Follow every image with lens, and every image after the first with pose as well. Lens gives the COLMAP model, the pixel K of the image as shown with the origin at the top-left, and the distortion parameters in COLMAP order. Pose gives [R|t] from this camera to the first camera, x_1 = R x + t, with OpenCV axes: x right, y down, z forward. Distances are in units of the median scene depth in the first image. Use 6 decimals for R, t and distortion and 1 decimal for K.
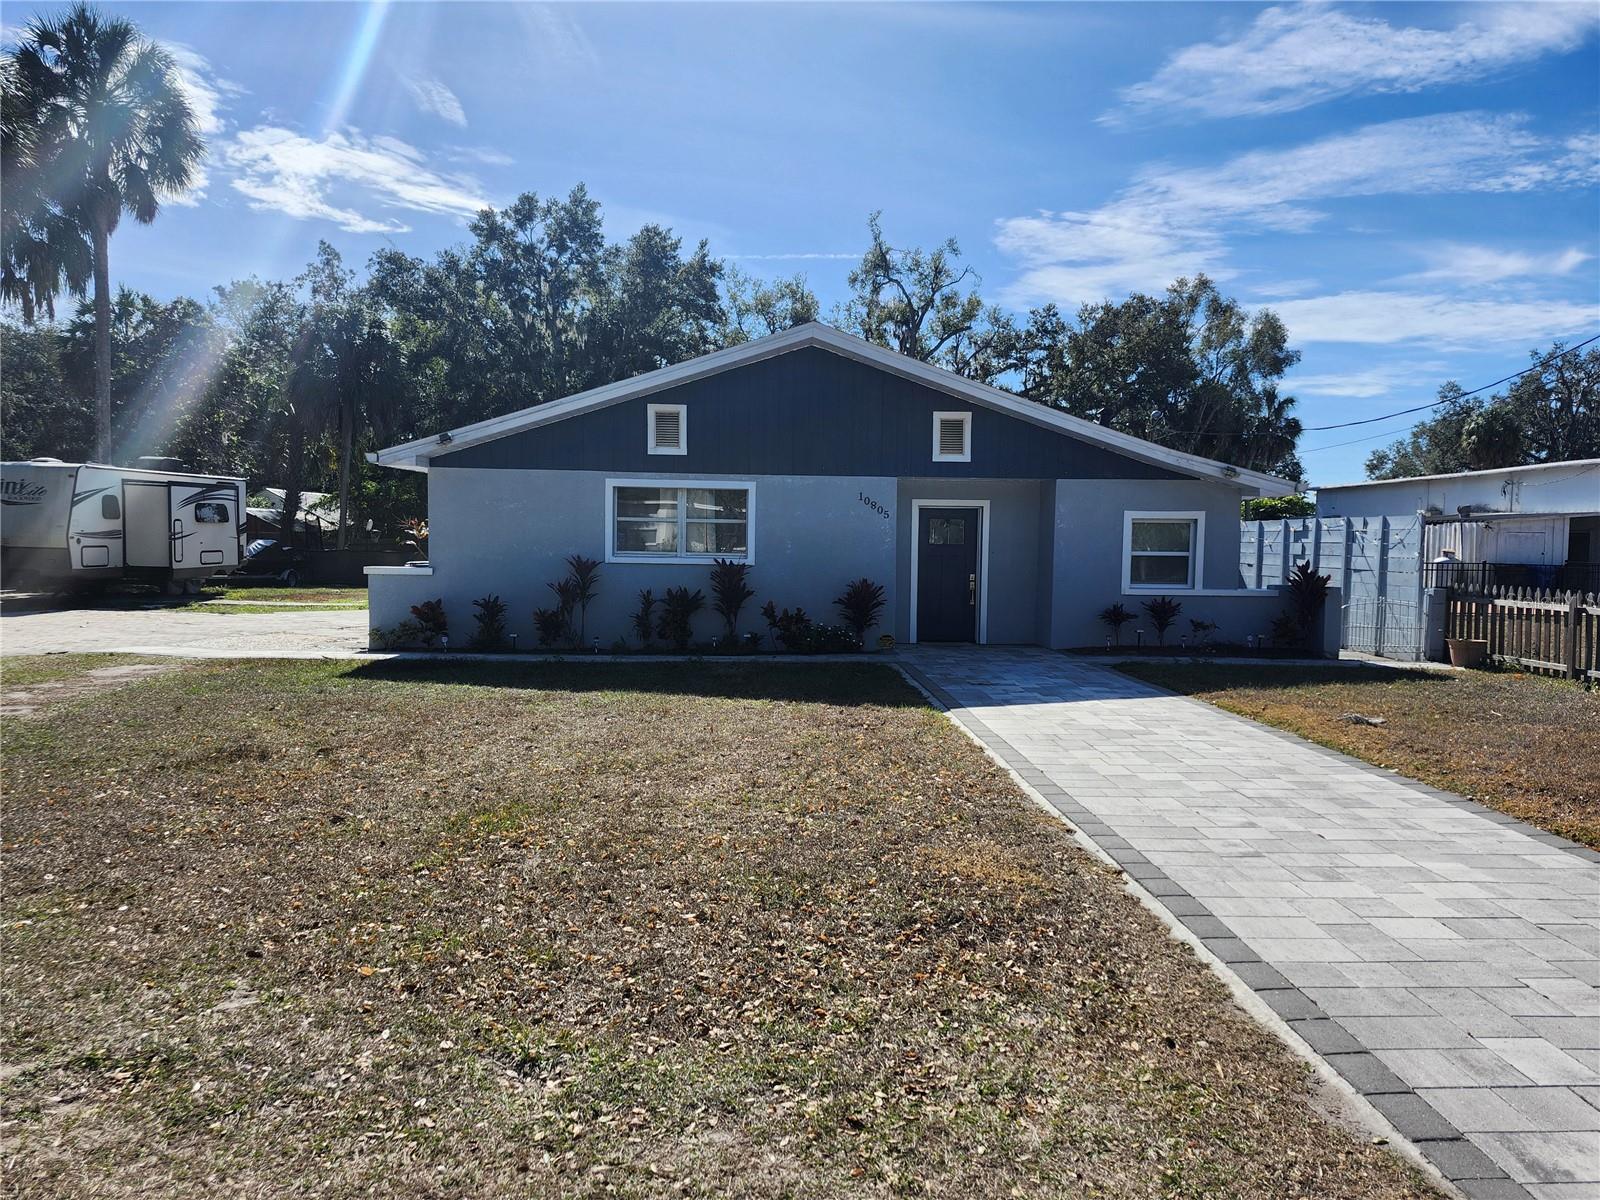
lens RADIAL K [[1096.1, 0, 800.0], [0, 1096.1, 600.0], [0, 0, 1]] dist [0.065098, -0.072173]
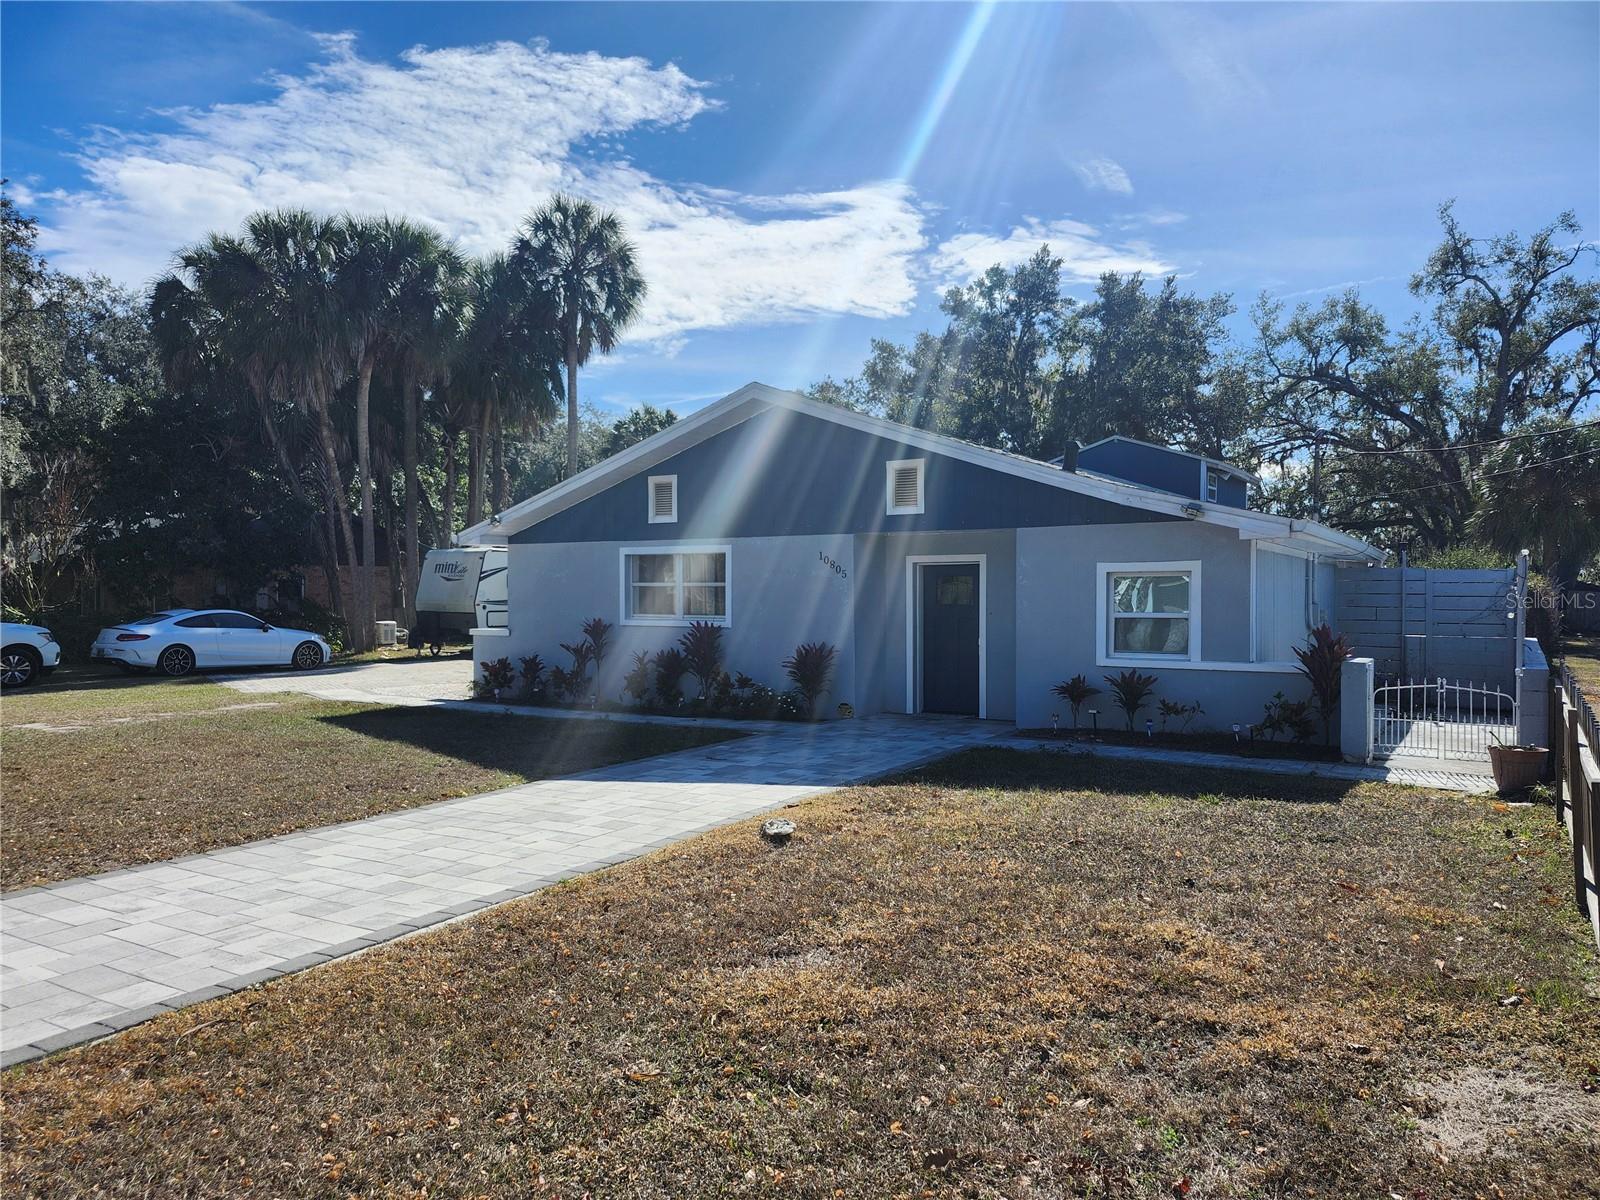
lens RADIAL K [[1096.1, 0, 800.0], [0, 1096.1, 600.0], [0, 0, 1]] dist [0.065098, -0.072173]
pose [[0.823988, -0.011273, -0.566495, 0.571272], [-0.018498, 0.998734, -0.046781, -0.011289], [0.566305, 0.049026, 0.822736, 0.207806]]
